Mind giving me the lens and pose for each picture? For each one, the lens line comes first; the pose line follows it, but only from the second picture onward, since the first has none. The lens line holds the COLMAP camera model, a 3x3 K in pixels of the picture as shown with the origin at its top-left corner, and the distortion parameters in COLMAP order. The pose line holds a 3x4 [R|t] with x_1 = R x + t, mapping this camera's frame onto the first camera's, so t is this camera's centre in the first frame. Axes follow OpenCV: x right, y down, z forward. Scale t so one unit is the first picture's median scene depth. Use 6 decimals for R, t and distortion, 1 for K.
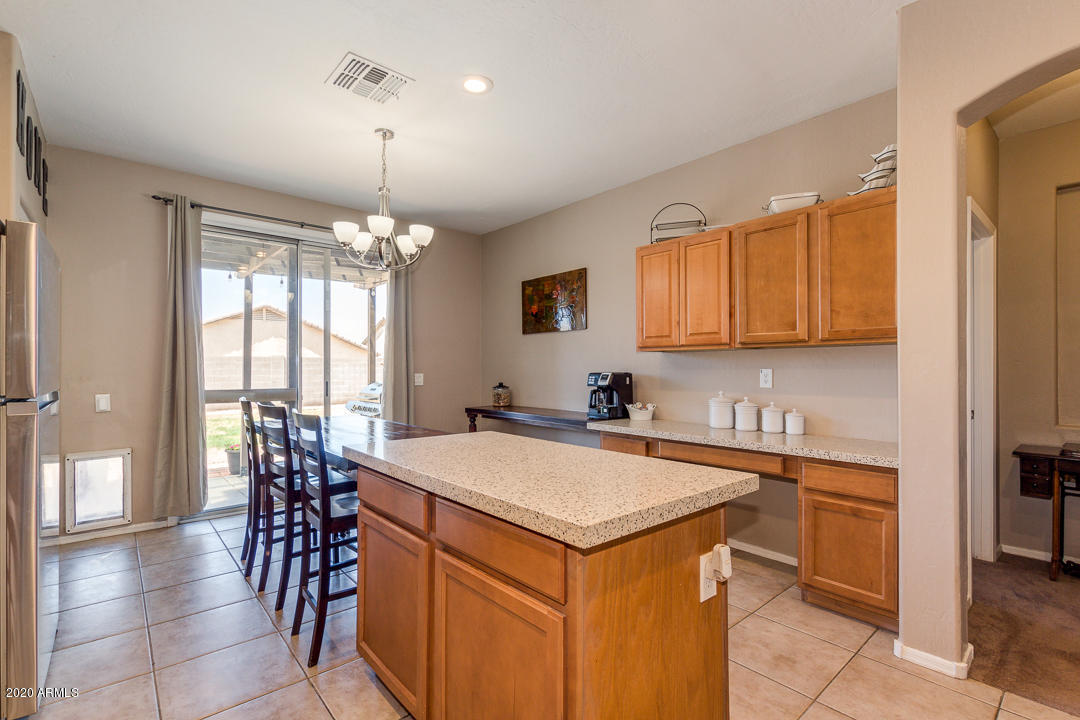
lens RADIAL K [[492.0, 0, 536.0], [0, 492.0, 362.3], [0, 0, 1]] dist [0.007205, -0.002592]
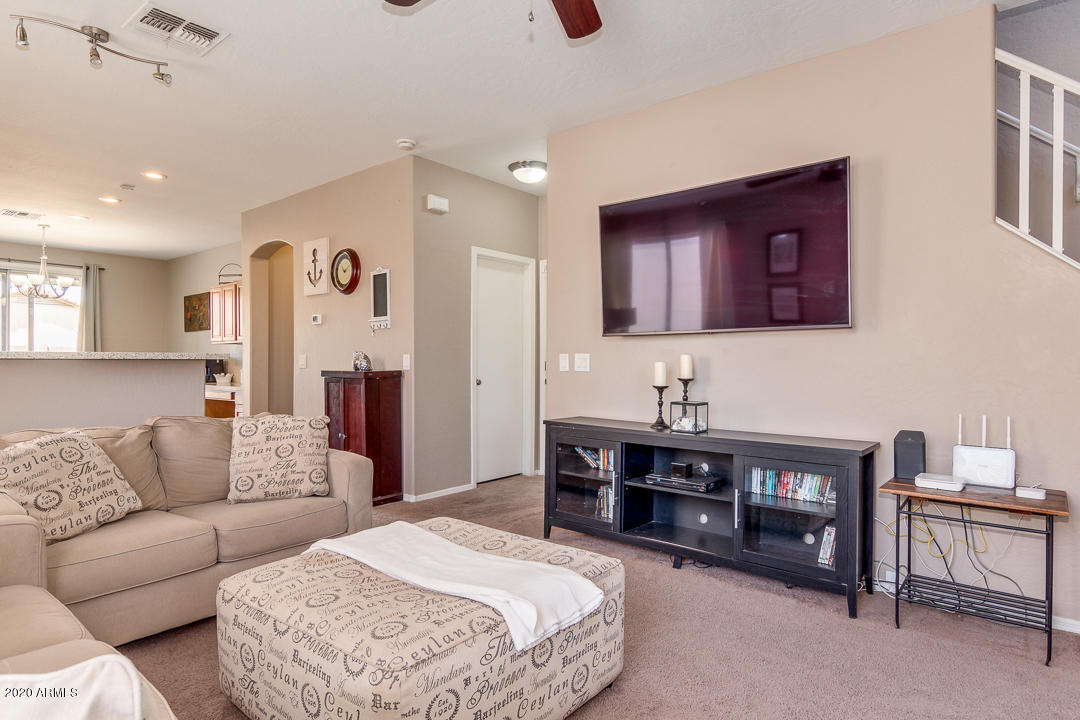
lens RADIAL K [[594.6, 0, 545.7], [0, 594.6, 360.0], [0, 0, 1]] dist [0.009547, -0.000226]
pose [[0.985181, 0.000221, 0.171519, 0.965815], [-0.001839, 0.999955, 0.009279, 0.013455], [-0.171510, -0.009457, 0.985137, -1.284443]]
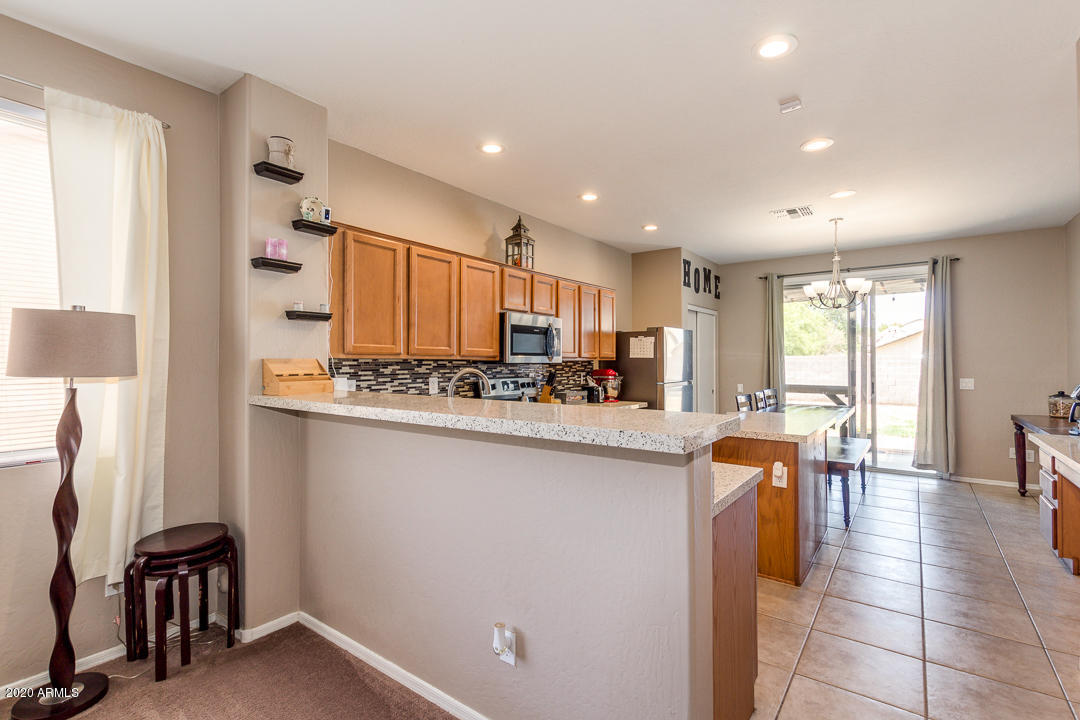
lens RADIAL K [[492.0, 0, 547.4], [0, 492.0, 355.1], [0, 0, 1]] dist [0.007205, -0.002592]
pose [[0.217695, -0.014900, -0.975903, 0.808879], [0.010199, 0.999864, -0.012990, -0.031041], [0.975964, -0.007126, 0.217817, -0.165643]]
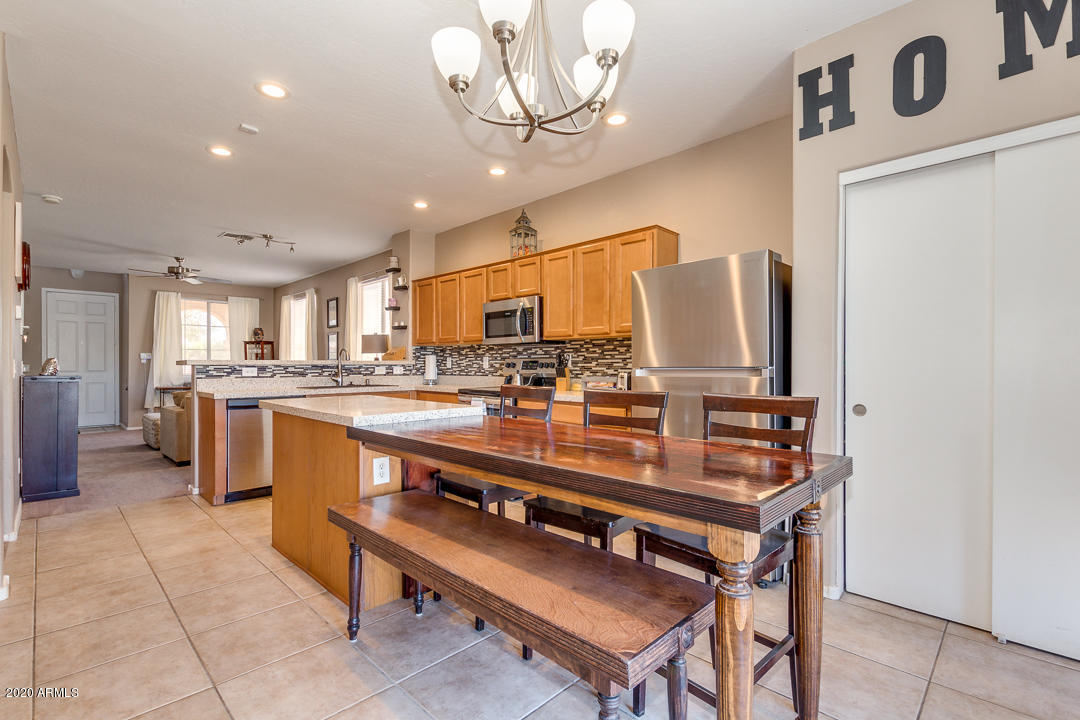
lens RADIAL K [[492.0, 0, 547.2], [0, 492.0, 364.6], [0, 0, 1]] dist [0.007205, -0.002592]
pose [[-0.996886, 0.001183, -0.078853, -0.239394], [0.001869, 0.999961, -0.008618, 0.031908], [0.078840, -0.008739, -0.996849, 1.217248]]
